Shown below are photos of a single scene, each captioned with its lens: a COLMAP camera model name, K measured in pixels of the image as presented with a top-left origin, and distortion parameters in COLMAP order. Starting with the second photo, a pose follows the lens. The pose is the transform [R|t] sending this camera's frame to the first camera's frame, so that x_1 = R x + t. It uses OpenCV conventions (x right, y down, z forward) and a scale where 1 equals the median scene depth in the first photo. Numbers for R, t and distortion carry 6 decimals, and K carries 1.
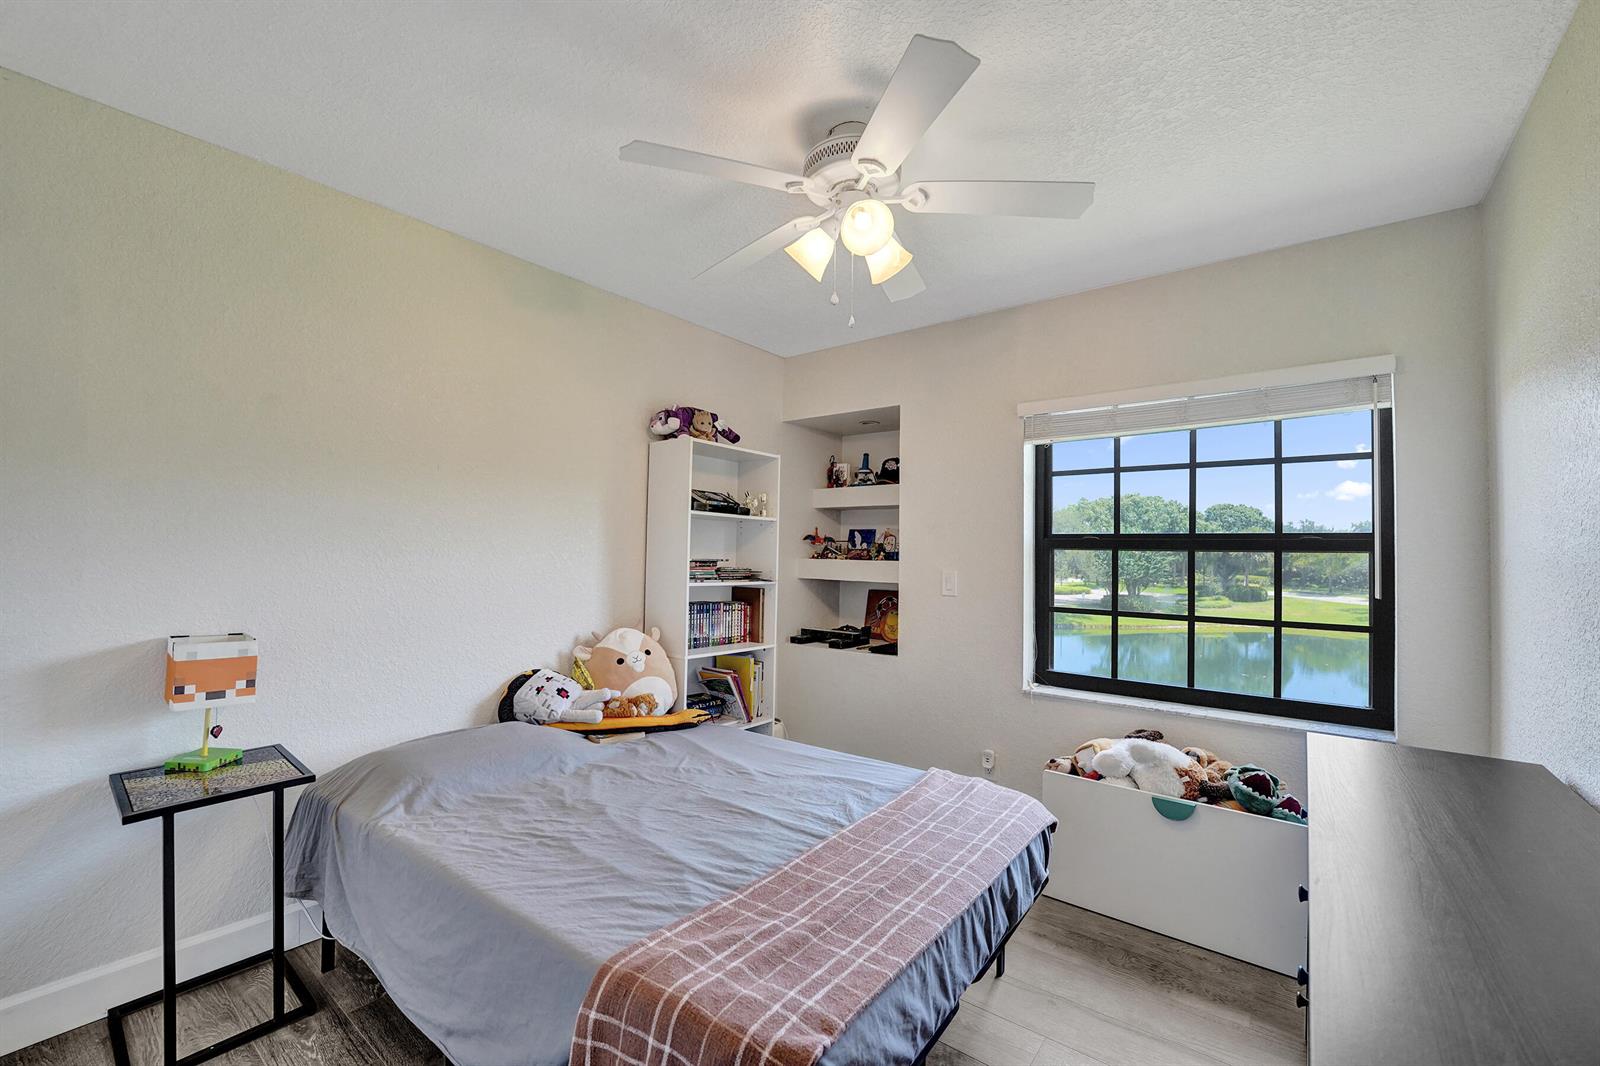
lens RADIAL K [[656.9, 0, 849.9], [0, 656.9, 537.7], [0, 0, 1]] dist [-0.000464, 0.000063]
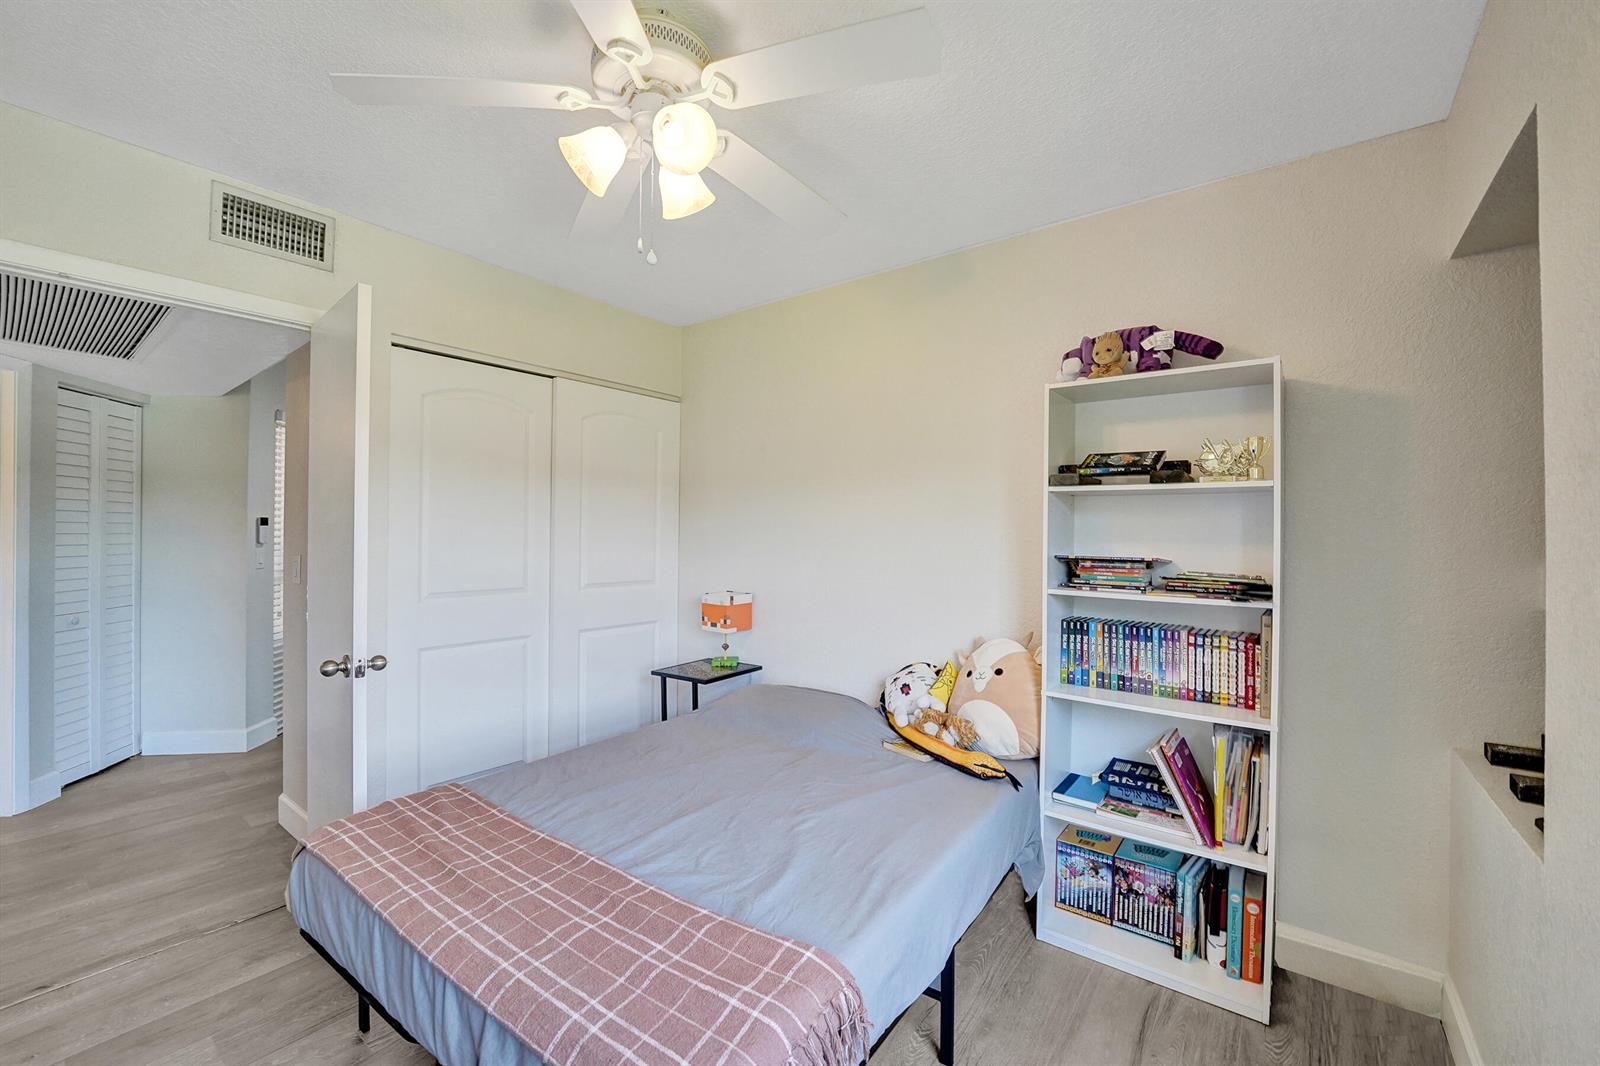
lens RADIAL K [[702.5, 0, 793.2], [0, 702.5, 528.7], [0, 0, 1]] dist [-0.025957, 0.000666]
pose [[-0.074196, -0.024513, -0.996942, 0.519023], [0.018376, 0.999495, -0.025943, 0.017764], [0.997074, -0.020245, -0.073709, 0.761022]]
